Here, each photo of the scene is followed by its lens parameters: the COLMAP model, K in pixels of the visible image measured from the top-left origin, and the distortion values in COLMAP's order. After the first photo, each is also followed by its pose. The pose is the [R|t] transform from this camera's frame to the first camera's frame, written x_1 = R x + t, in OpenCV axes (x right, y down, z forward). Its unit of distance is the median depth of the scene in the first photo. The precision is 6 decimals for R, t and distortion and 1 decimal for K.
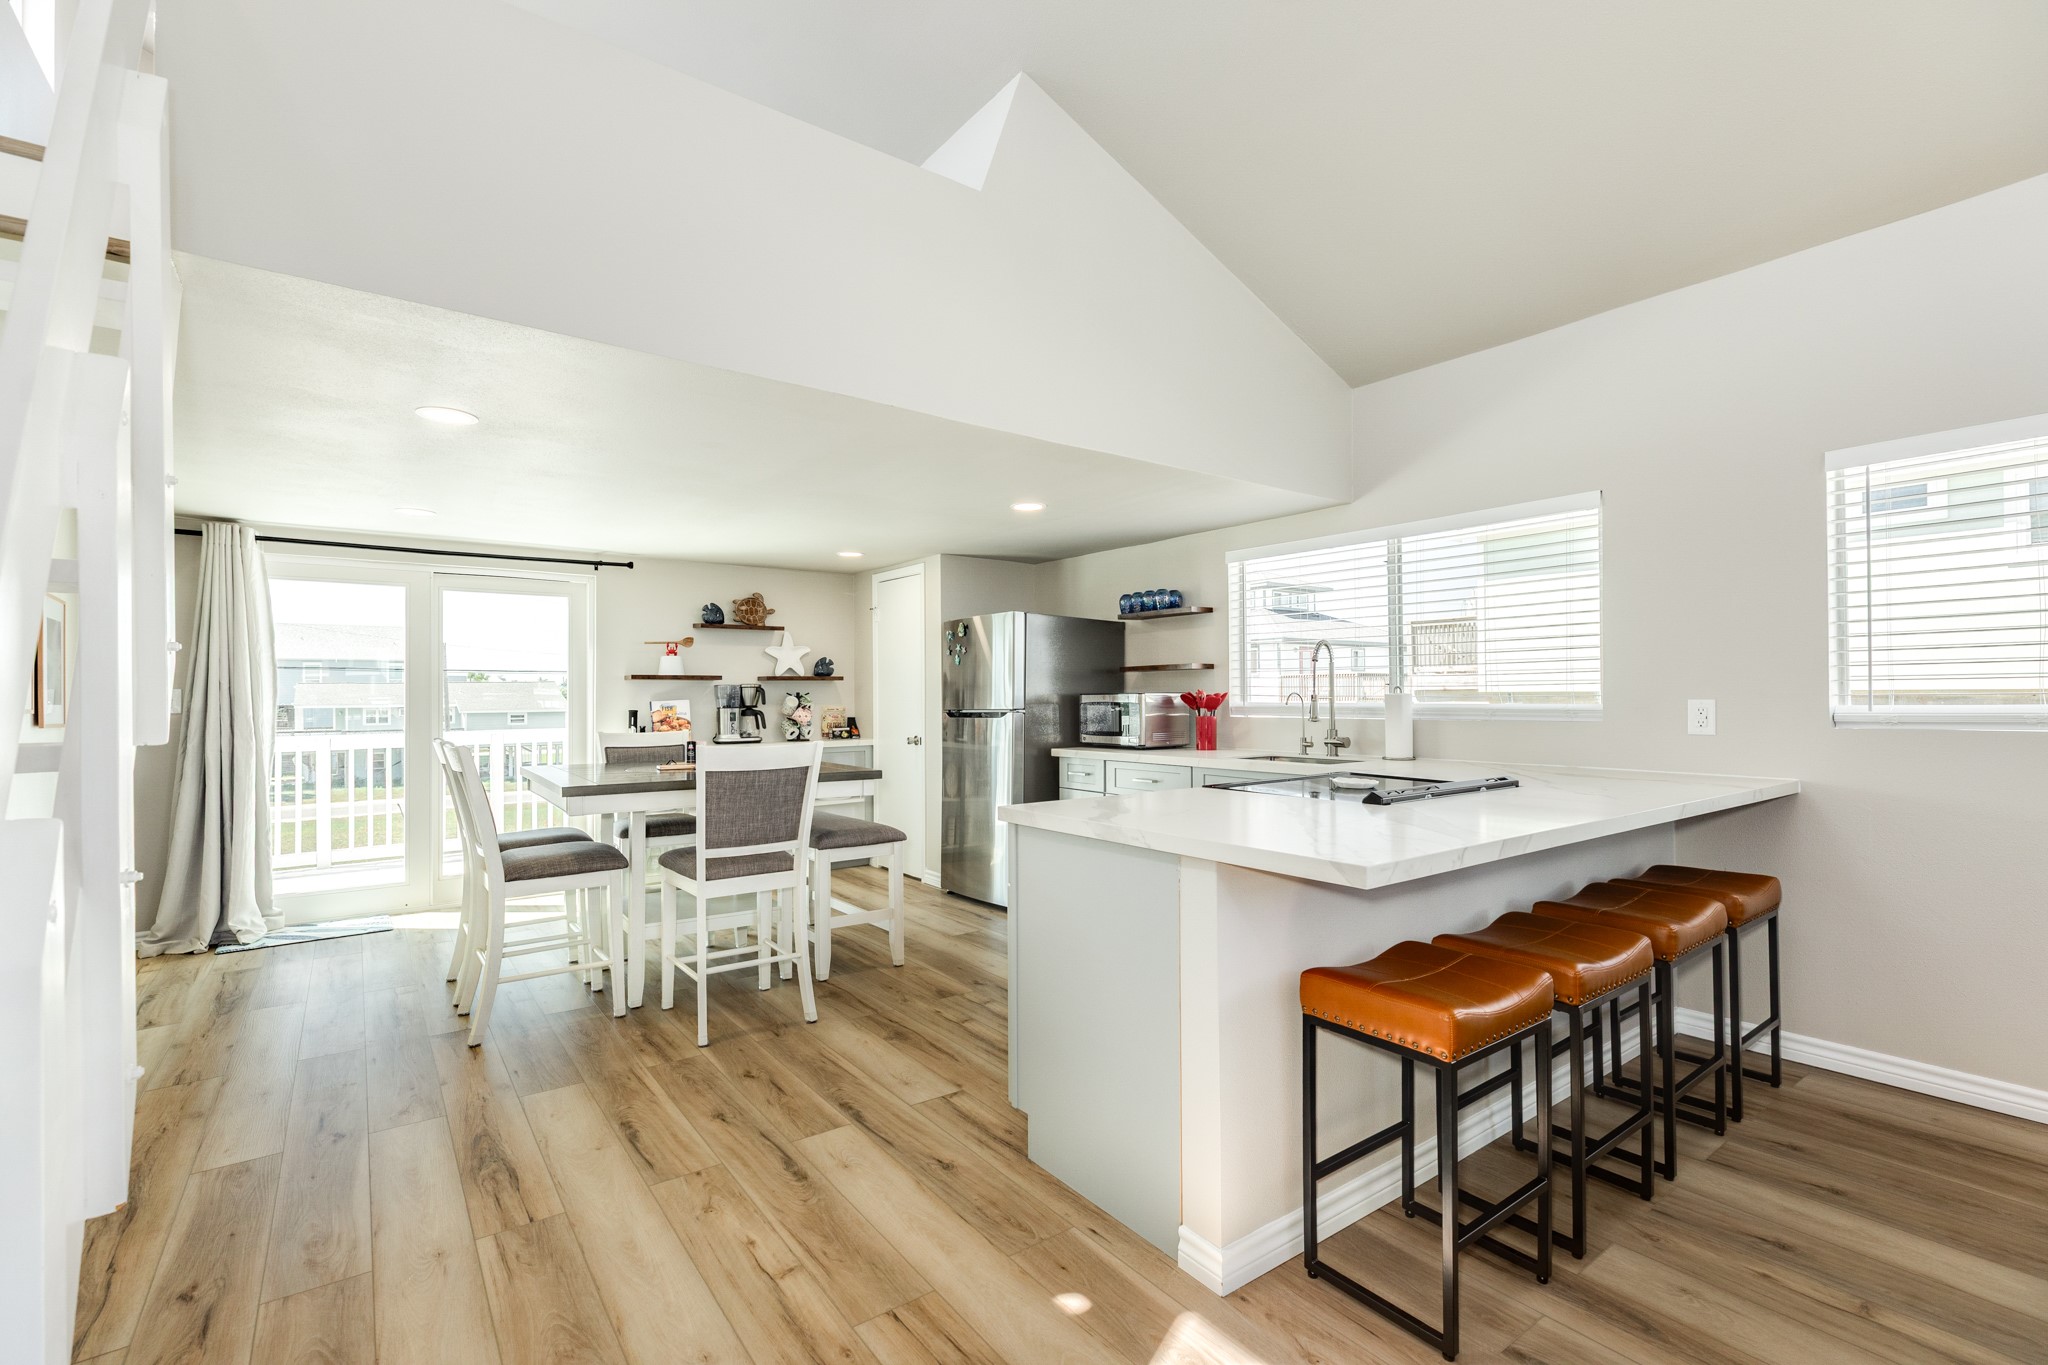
lens RADIAL K [[914.0, 0, 1020.0], [0, 914.0, 687.8], [0, 0, 1]] dist [0.004476, 0.000850]
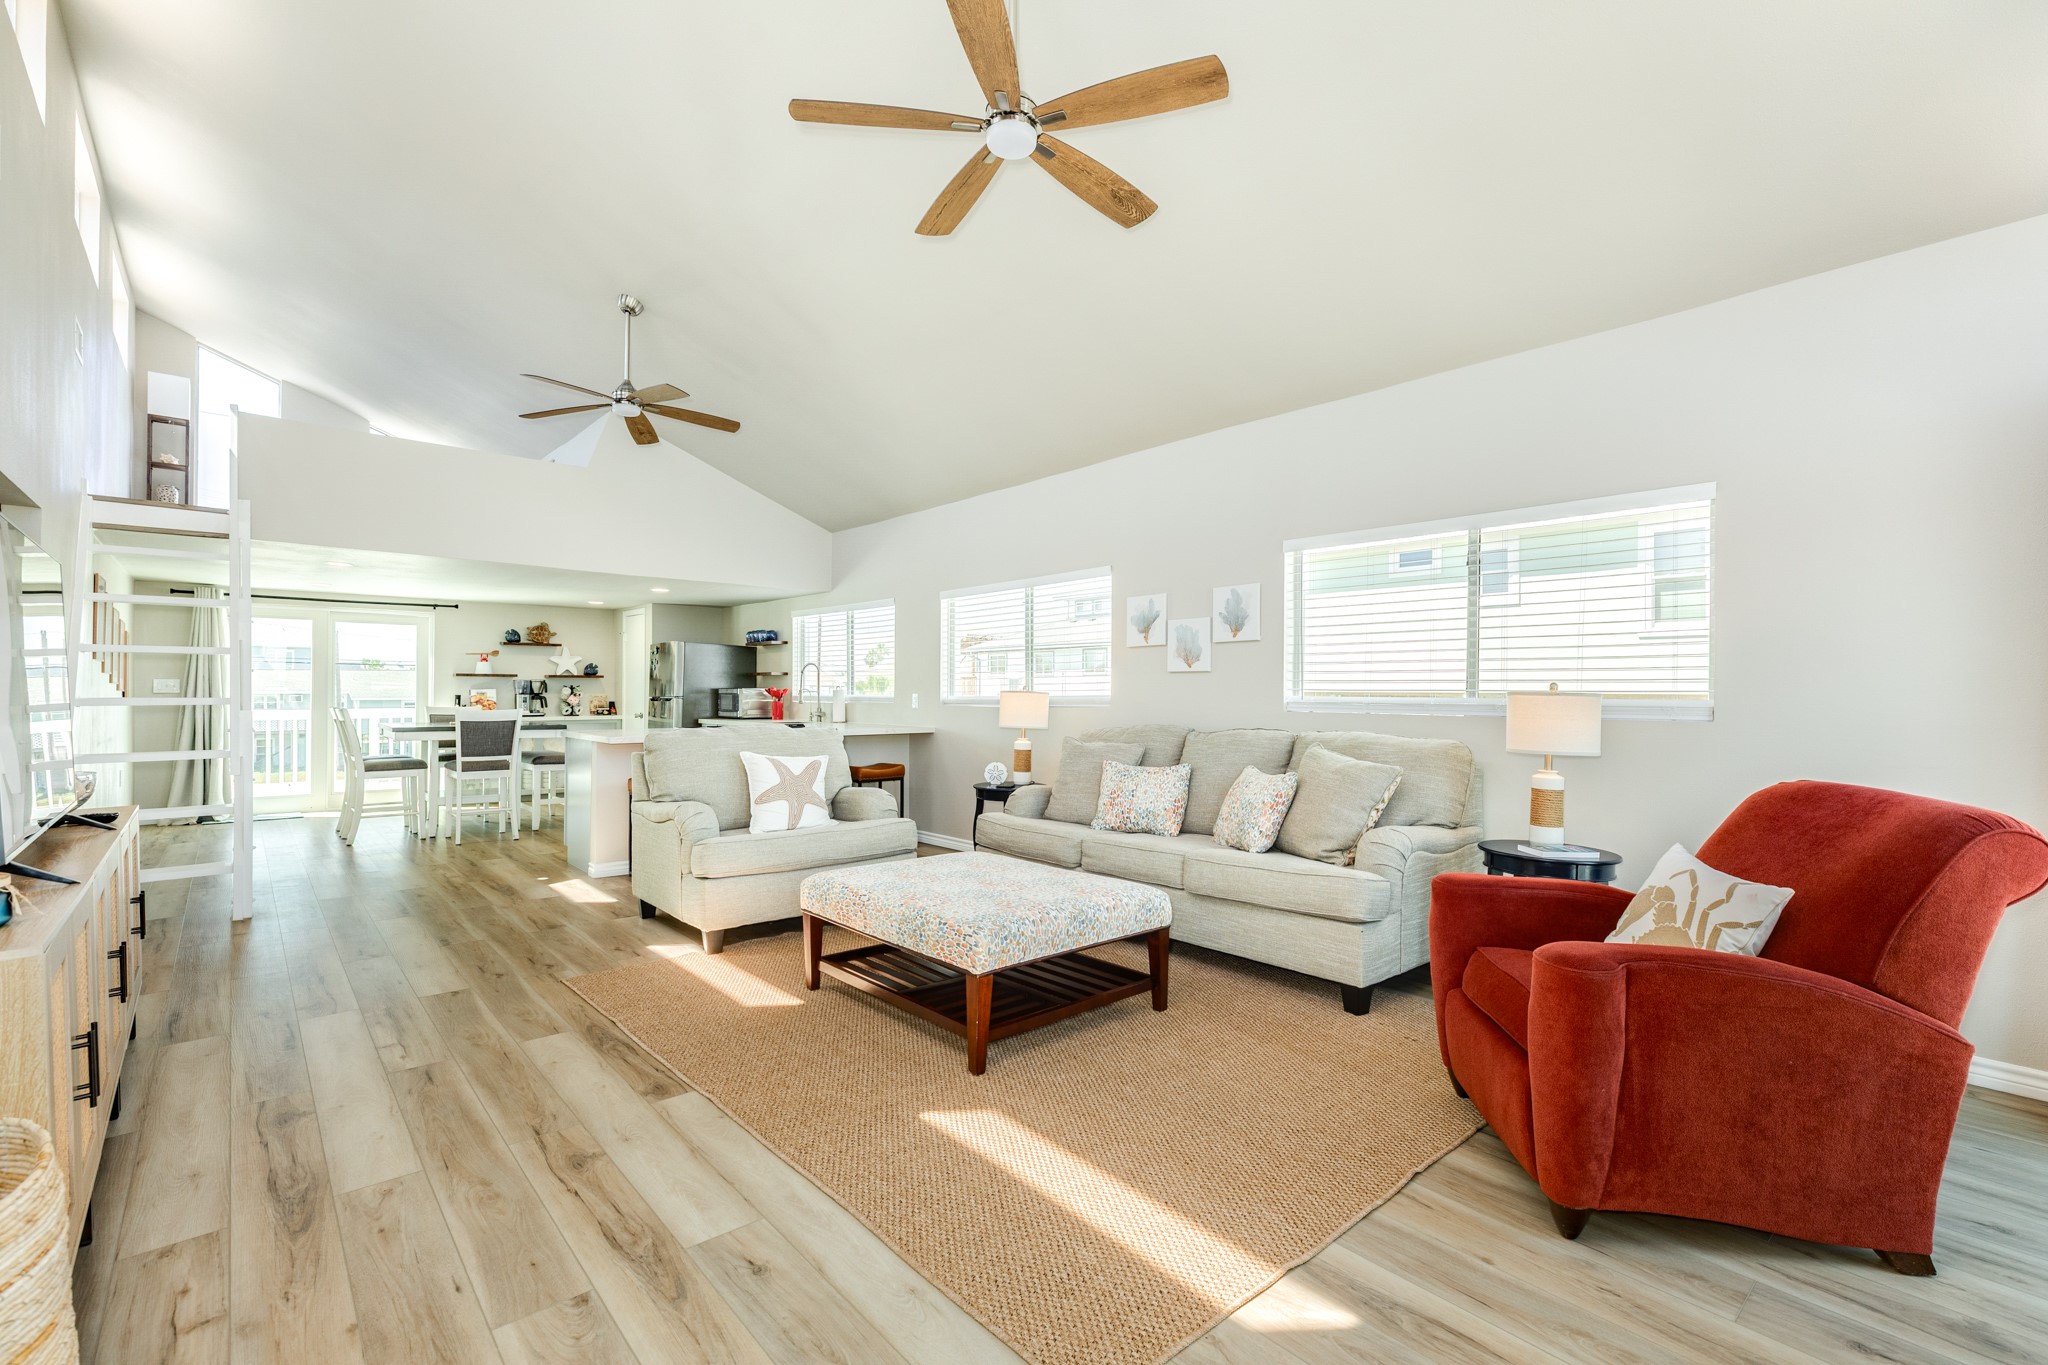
lens RADIAL K [[914.0, 0, 1020.2], [0, 914.0, 688.1], [0, 0, 1]] dist [0.004476, 0.000850]
pose [[0.996784, 0.011826, 0.079262, 0.528991], [-0.012277, 0.999911, 0.005210, -0.010331], [-0.079193, -0.006166, 0.996840, -0.838333]]
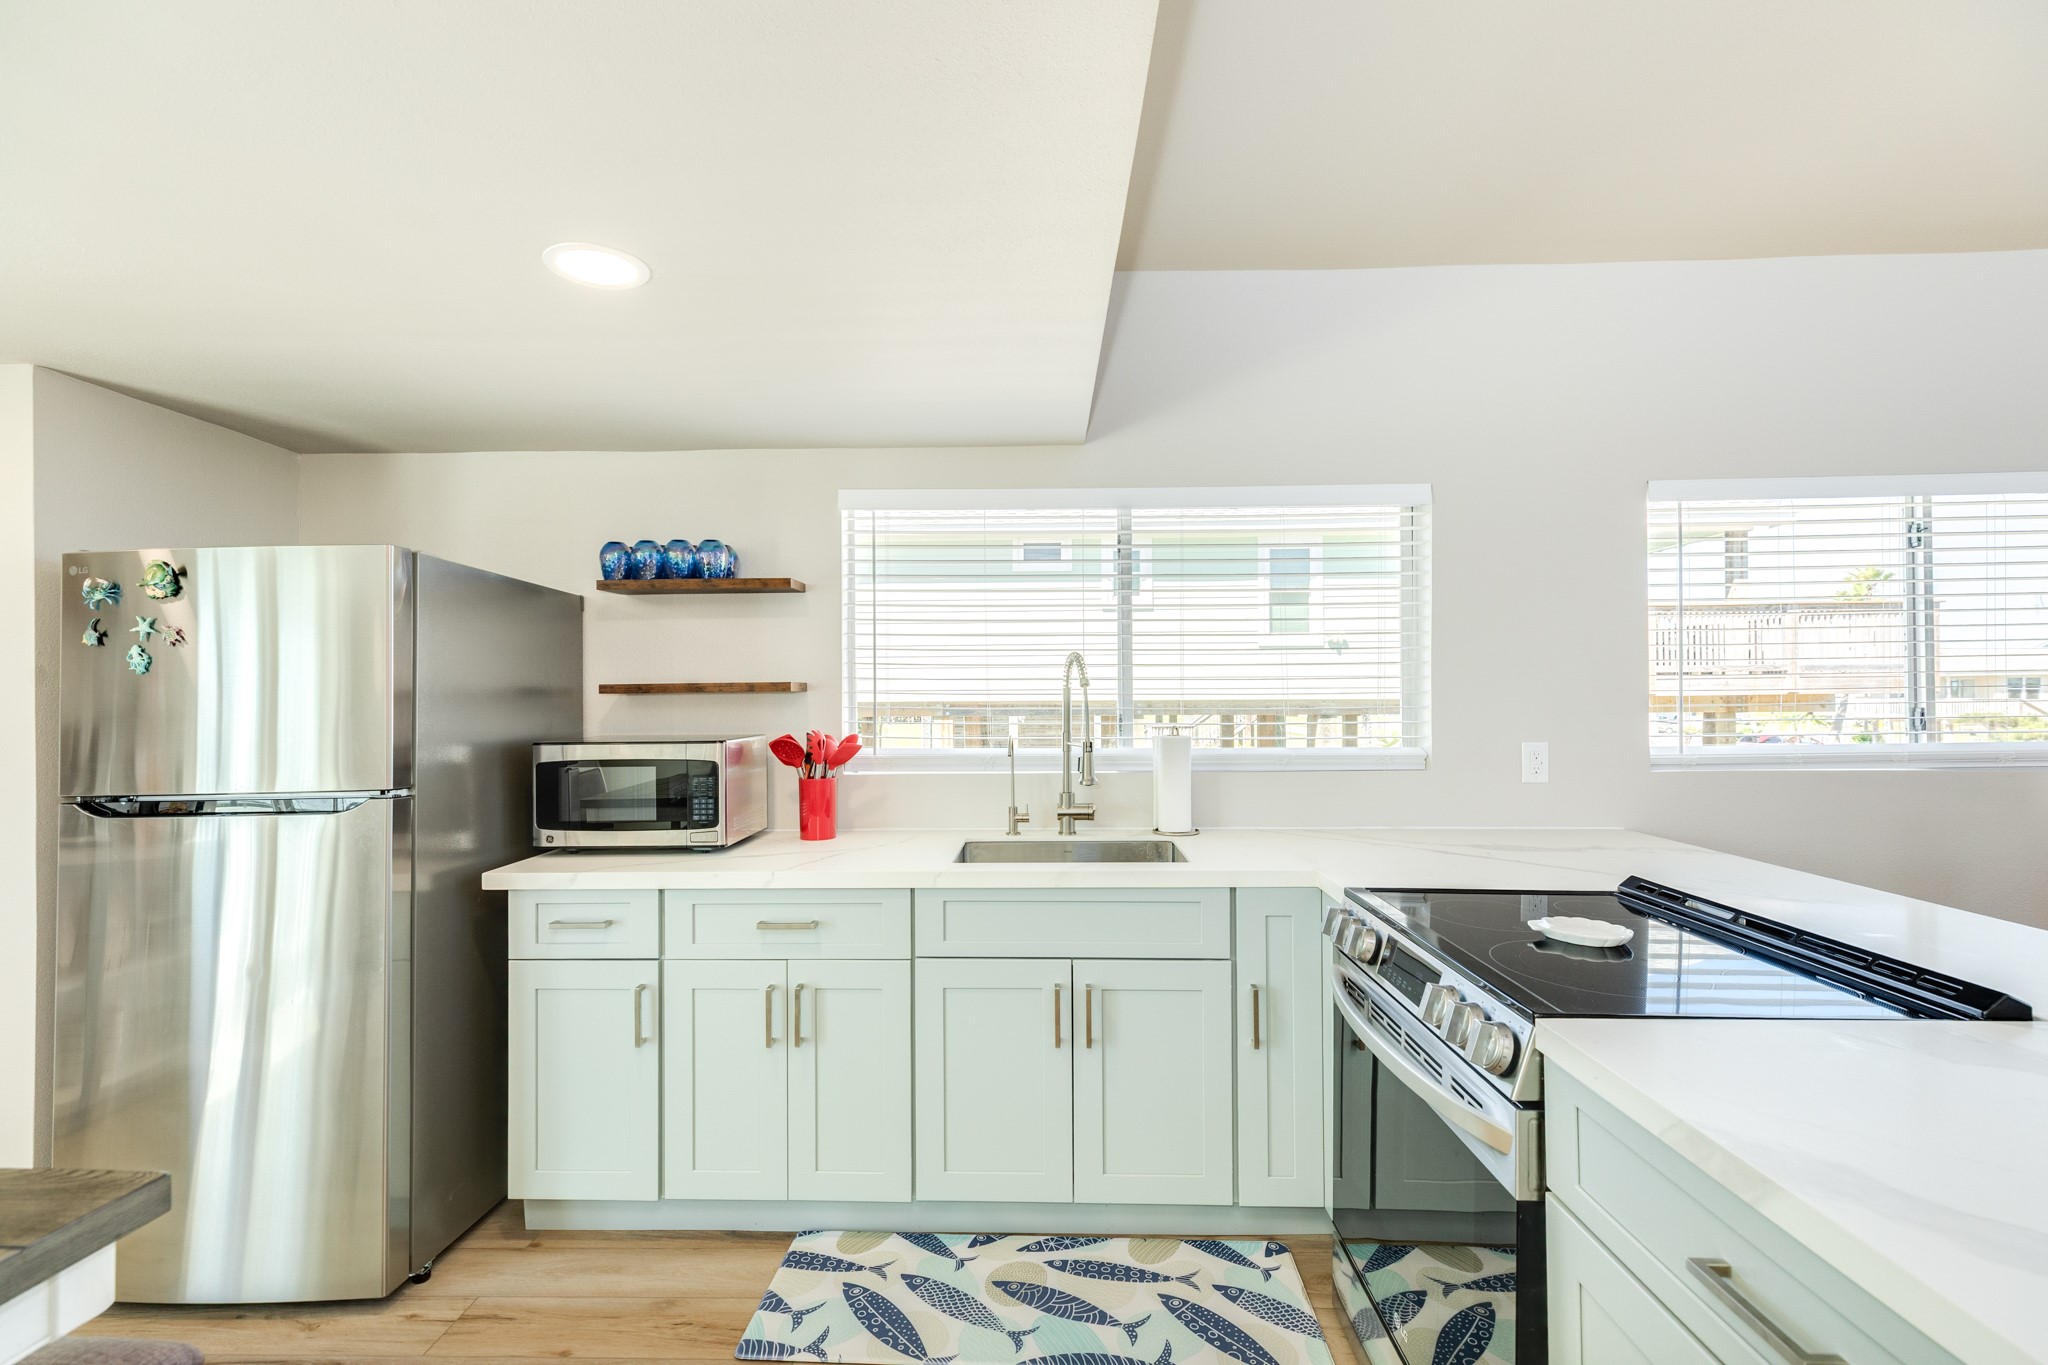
lens RADIAL K [[914.0, 0, 1024.8], [0, 914.0, 689.0], [0, 0, 1]] dist [0.004476, 0.000850]
pose [[0.615898, 0.004717, 0.787812, -0.154401], [-0.004485, 0.999987, -0.002481, -0.021598], [-0.787813, -0.002005, 0.615911, 0.543433]]
